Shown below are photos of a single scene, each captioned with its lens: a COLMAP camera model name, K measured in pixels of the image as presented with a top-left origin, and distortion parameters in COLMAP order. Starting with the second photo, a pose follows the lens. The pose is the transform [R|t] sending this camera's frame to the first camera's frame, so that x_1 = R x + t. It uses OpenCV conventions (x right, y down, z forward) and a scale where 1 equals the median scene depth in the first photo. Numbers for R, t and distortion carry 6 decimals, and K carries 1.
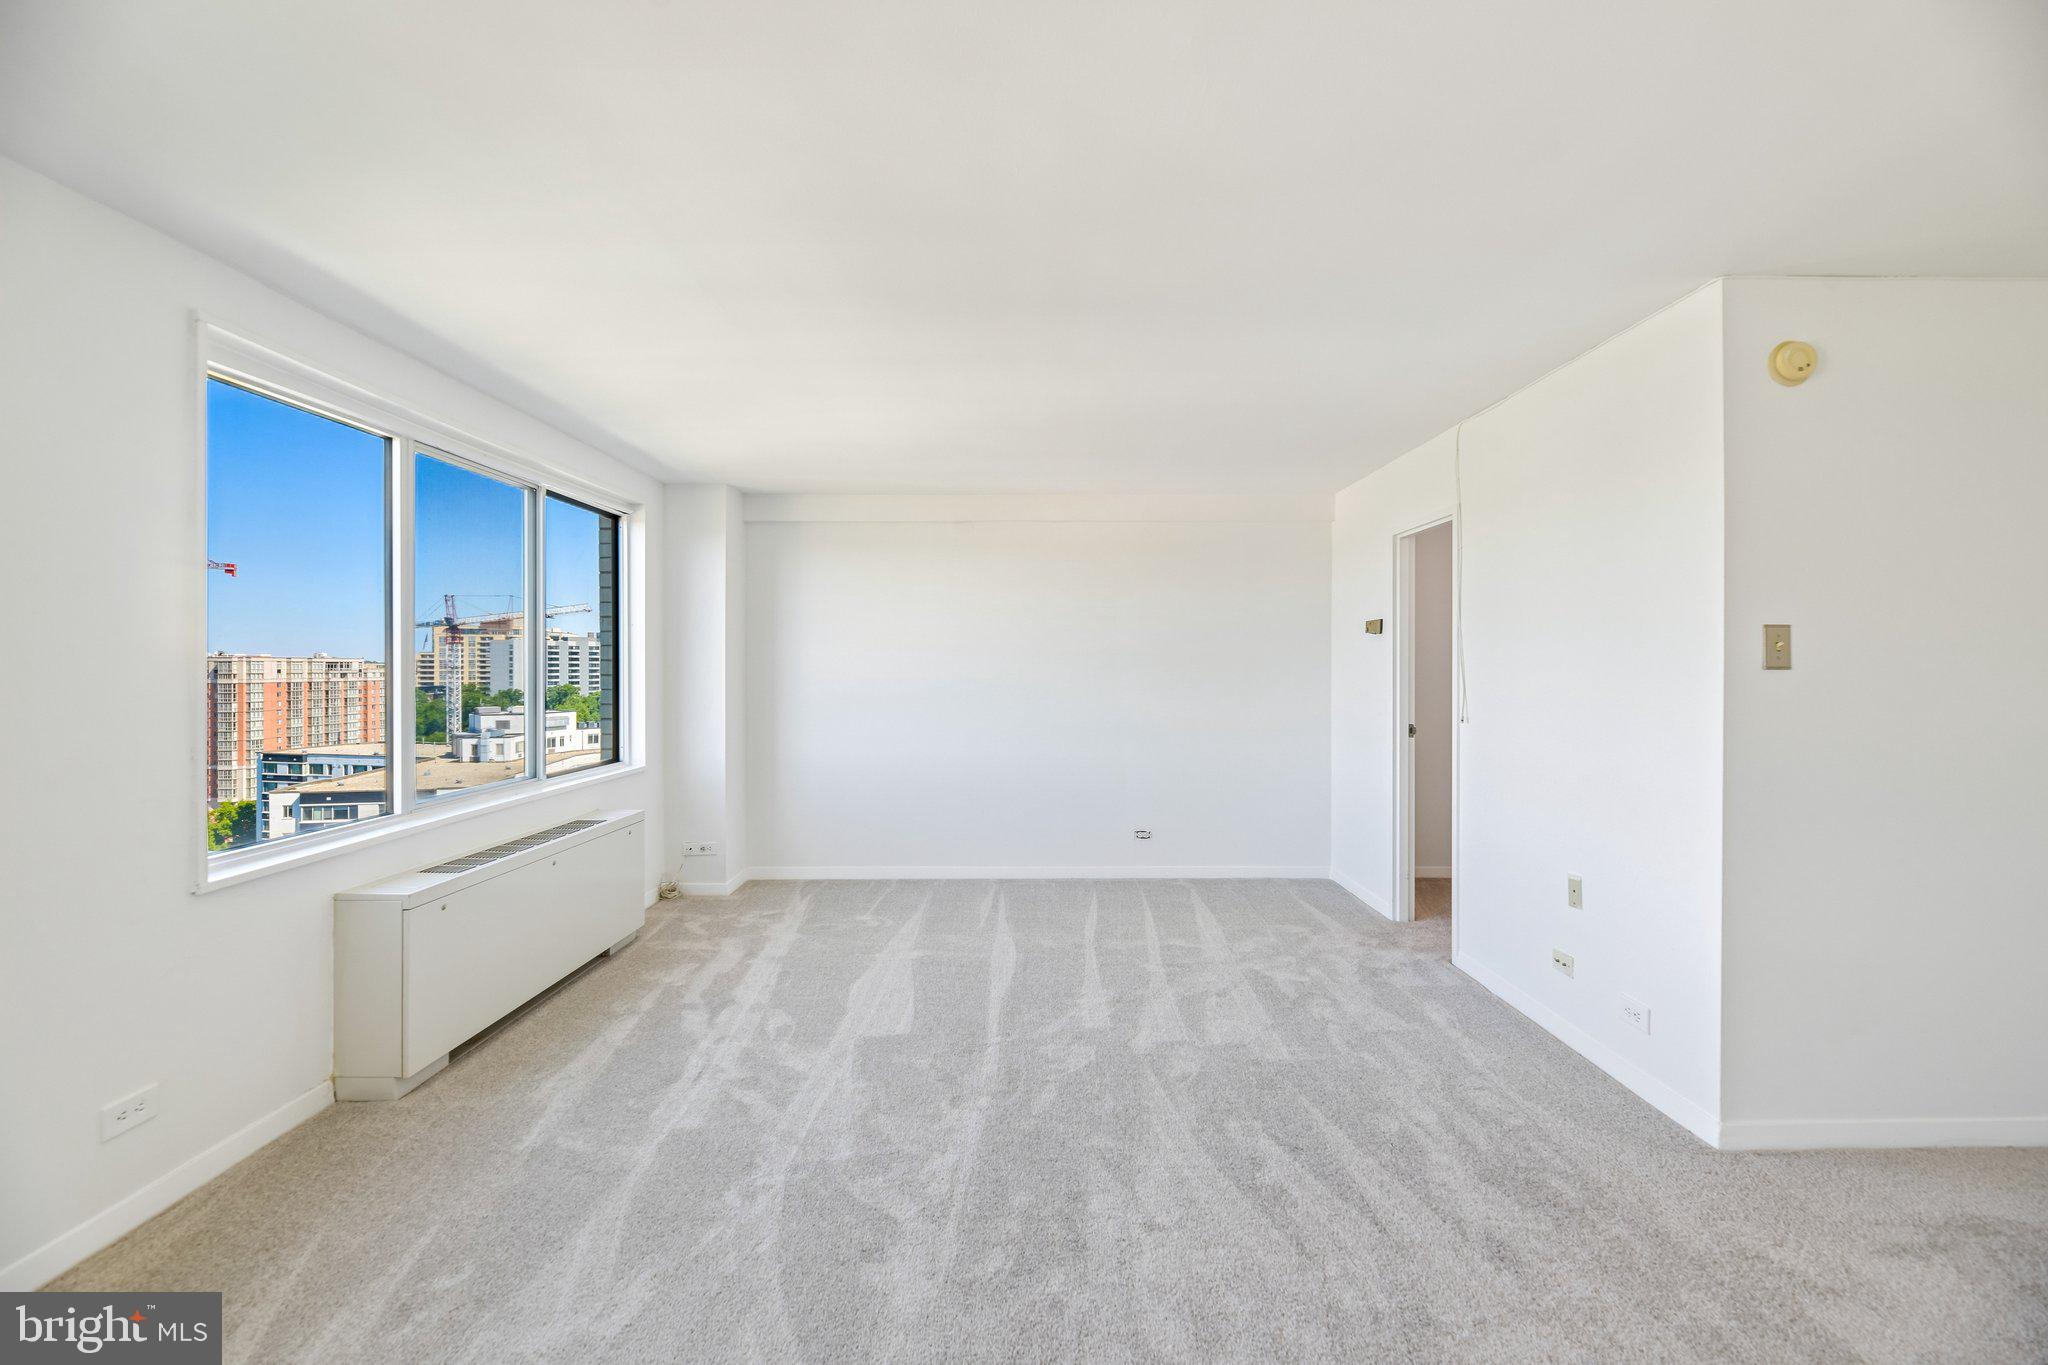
lens RADIAL K [[839.2, 0, 1032.8], [0, 839.2, 667.7], [0, 0, 1]] dist [0.002589, -0.004058]
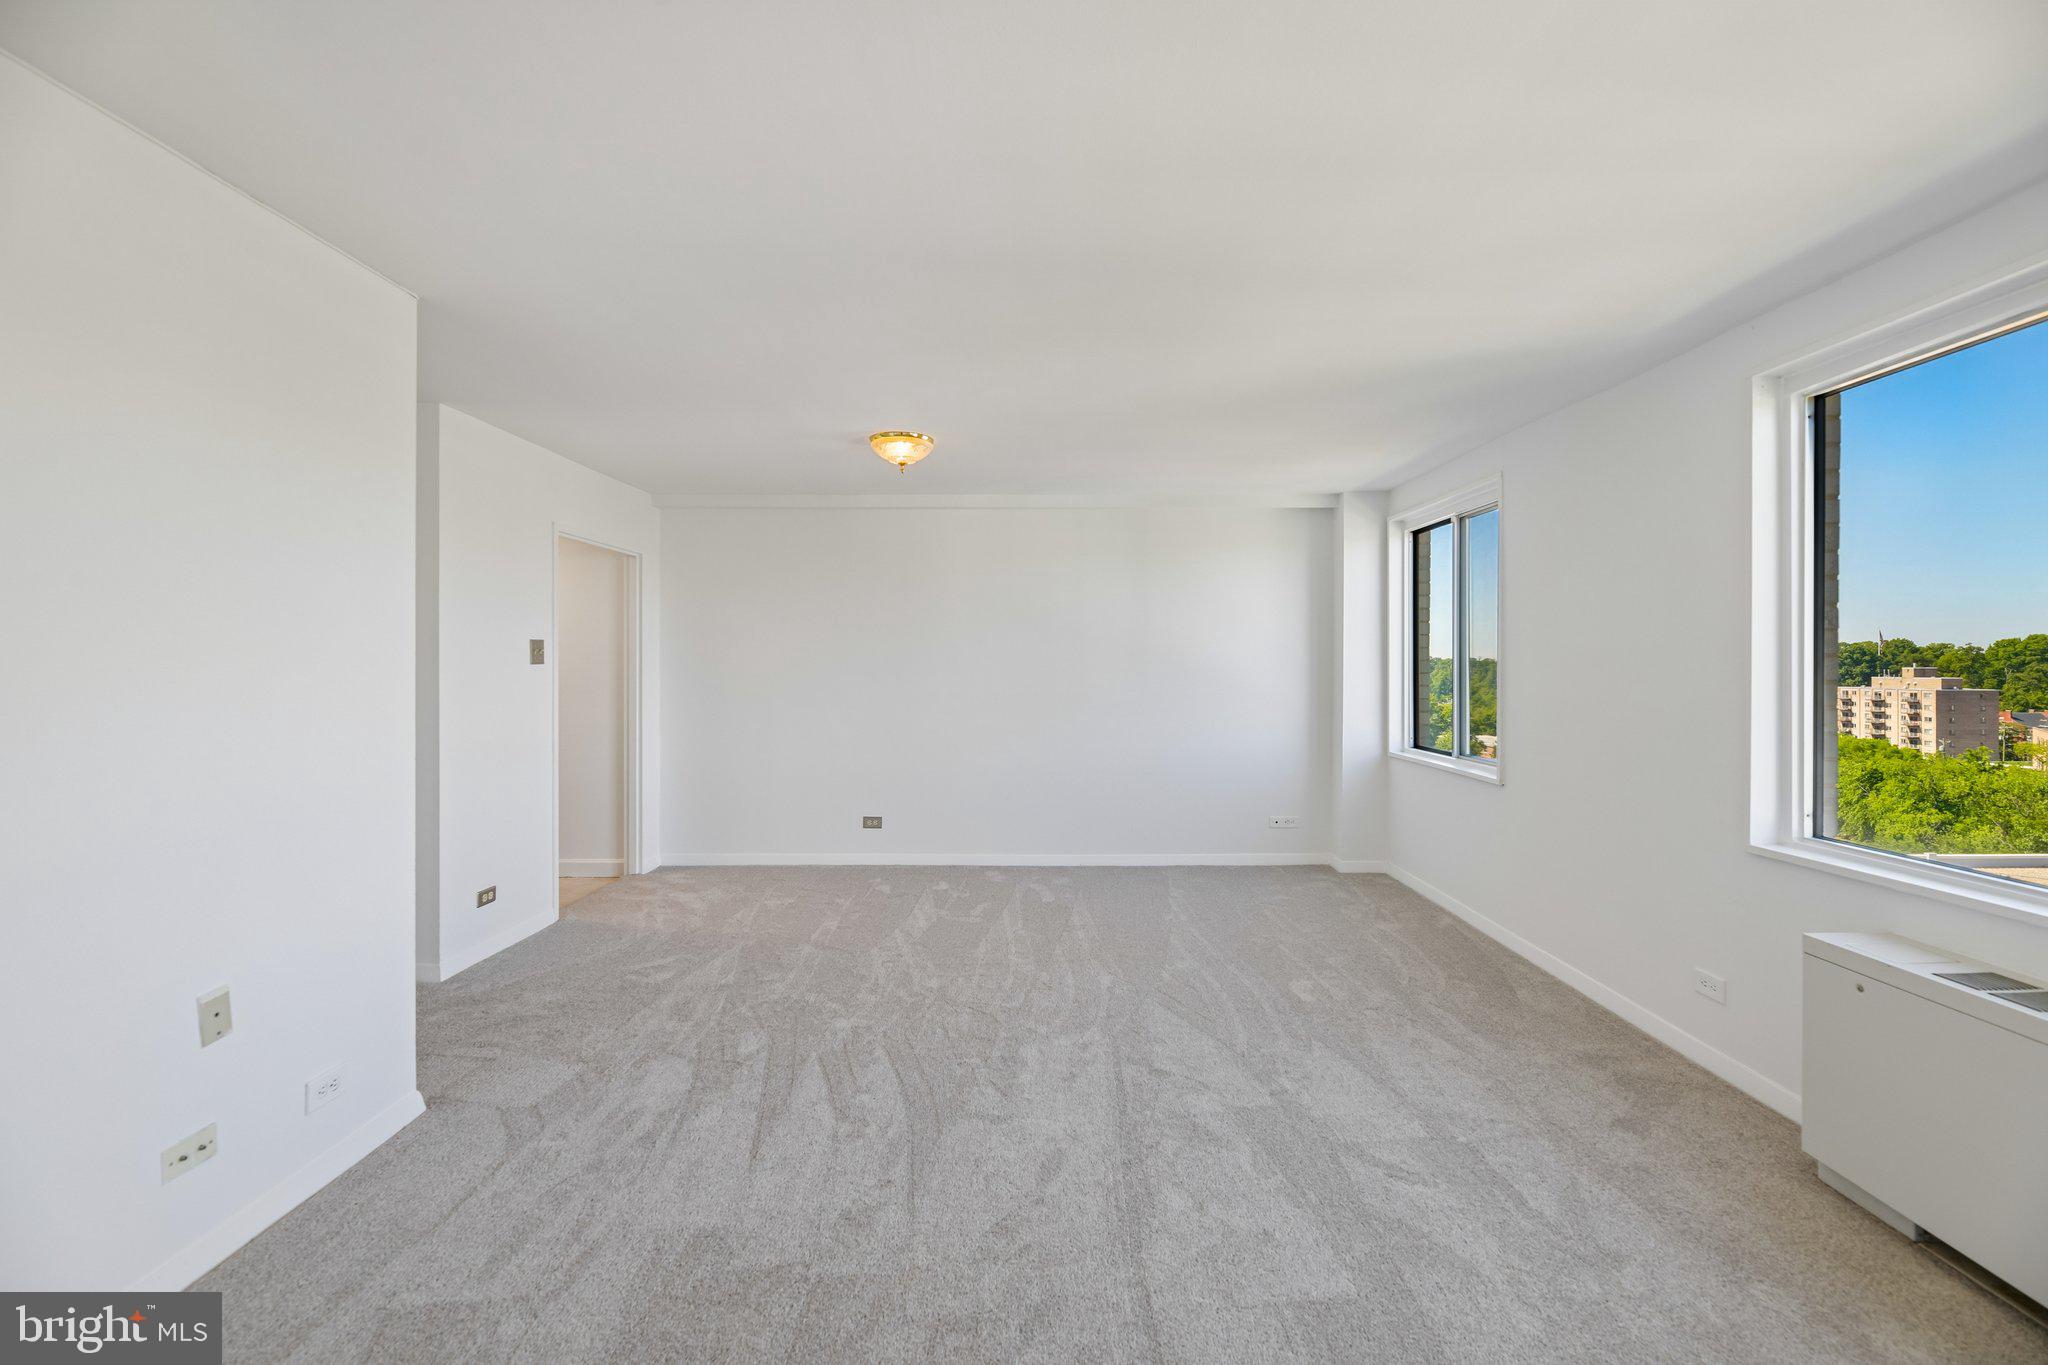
lens RADIAL K [[839.2, 0, 1043.3], [0, 839.2, 664.4], [0, 0, 1]] dist [0.002589, -0.004058]
pose [[-0.999982, -0.002704, -0.005399, 0.021588], [-0.002717, 0.999993, 0.002486, -0.001404], [0.005392, 0.002500, -0.999982, 1.421811]]
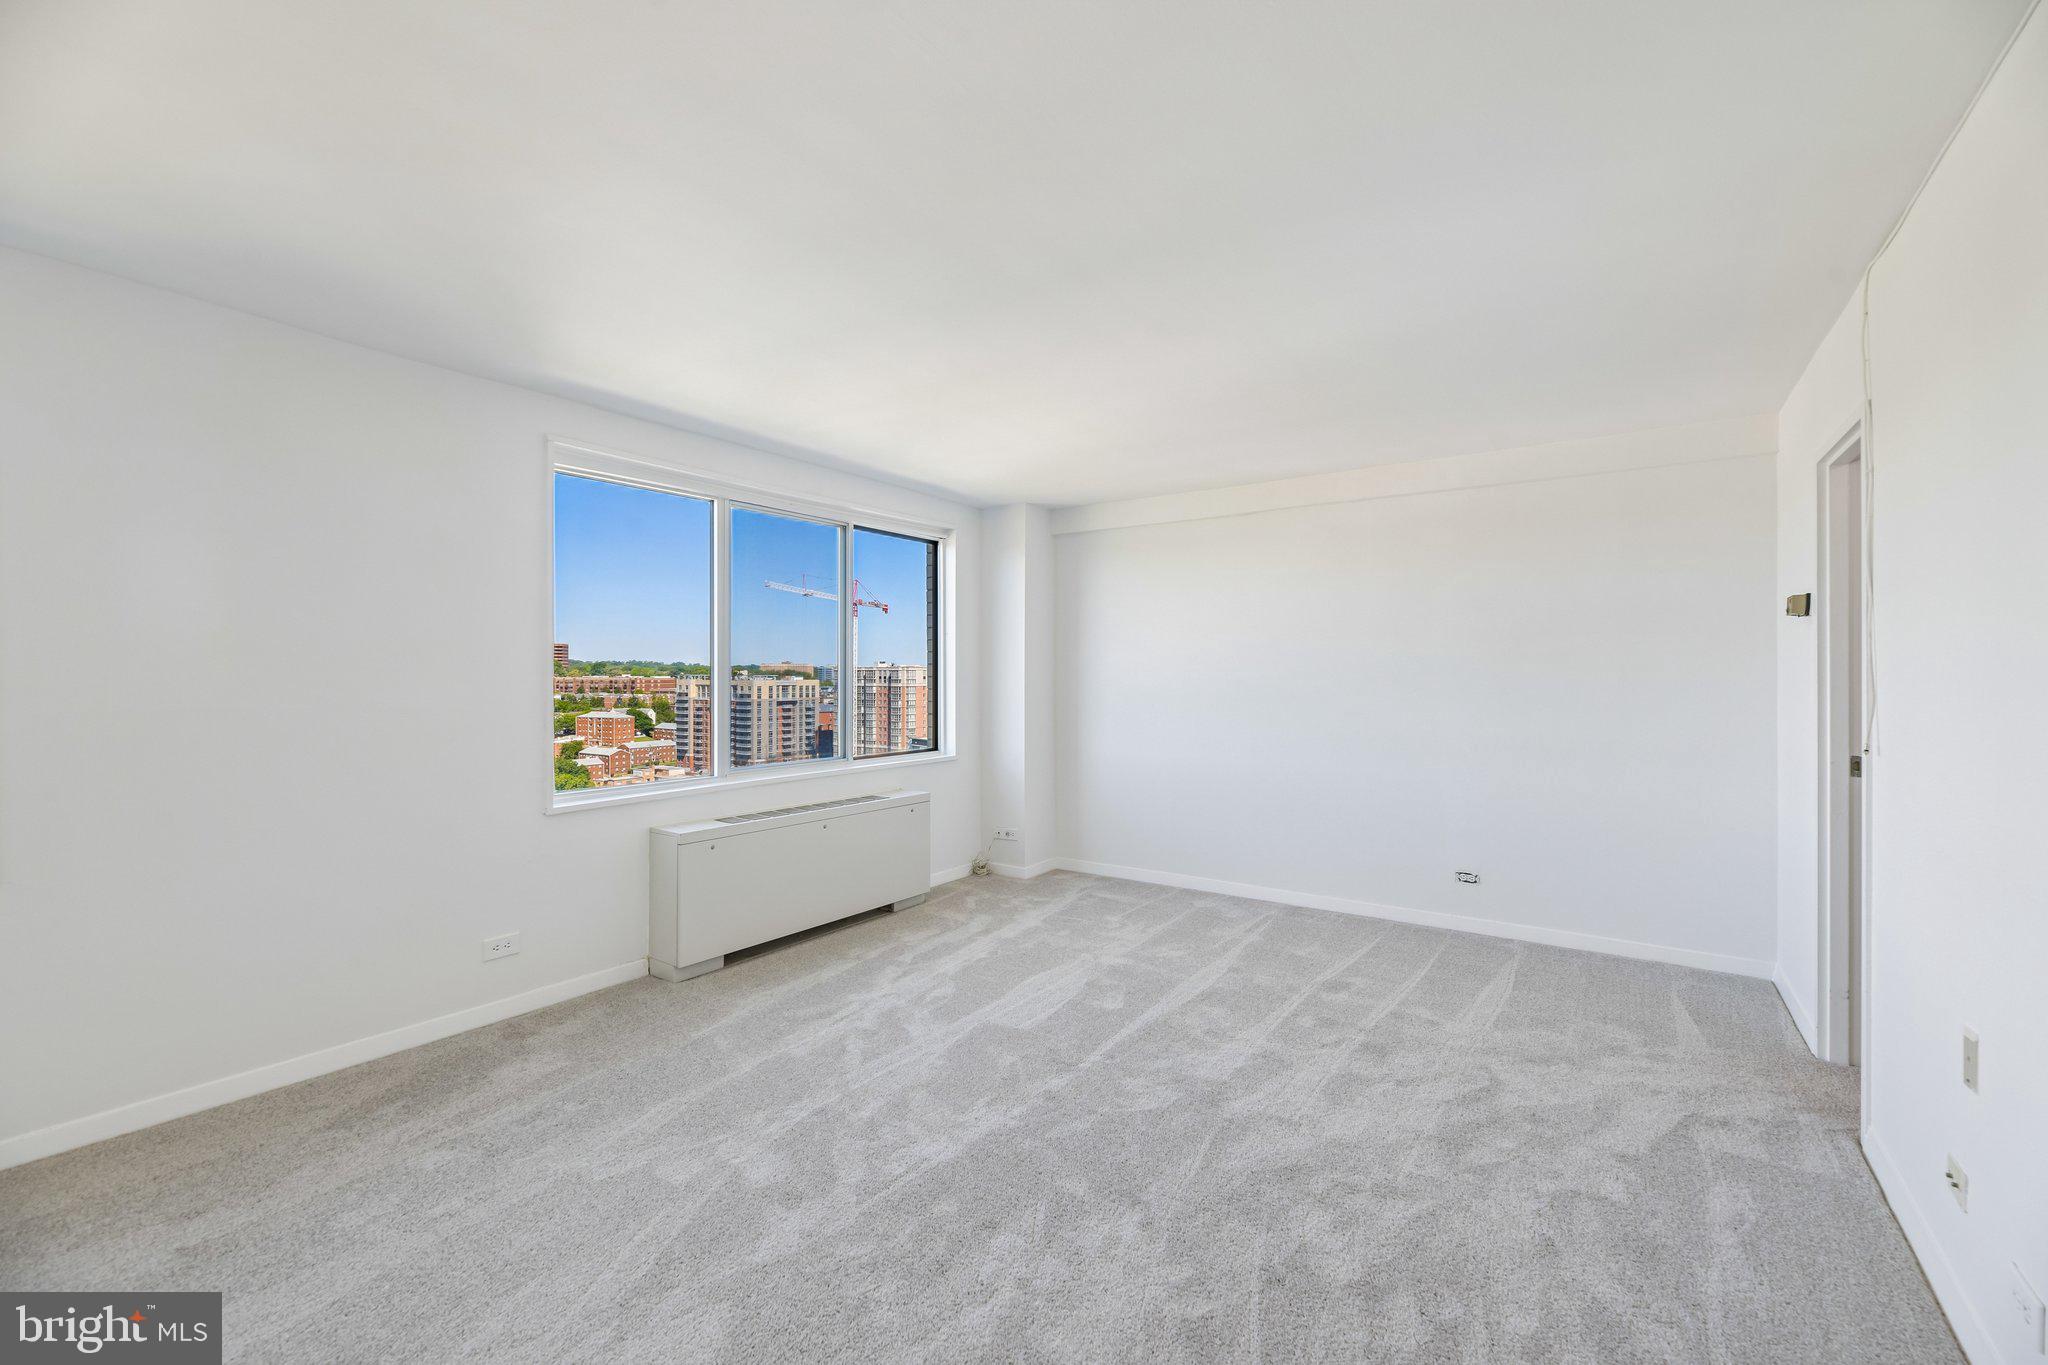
lens RADIAL K [[839.2, 0, 1034.6], [0, 839.2, 670.5], [0, 0, 1]] dist [0.002589, -0.004058]
pose [[0.821538, -0.001428, -0.570152, 0.391501], [-0.002357, 0.999980, -0.005899, 0.009194], [0.570149, 0.006190, 0.821518, 0.158124]]
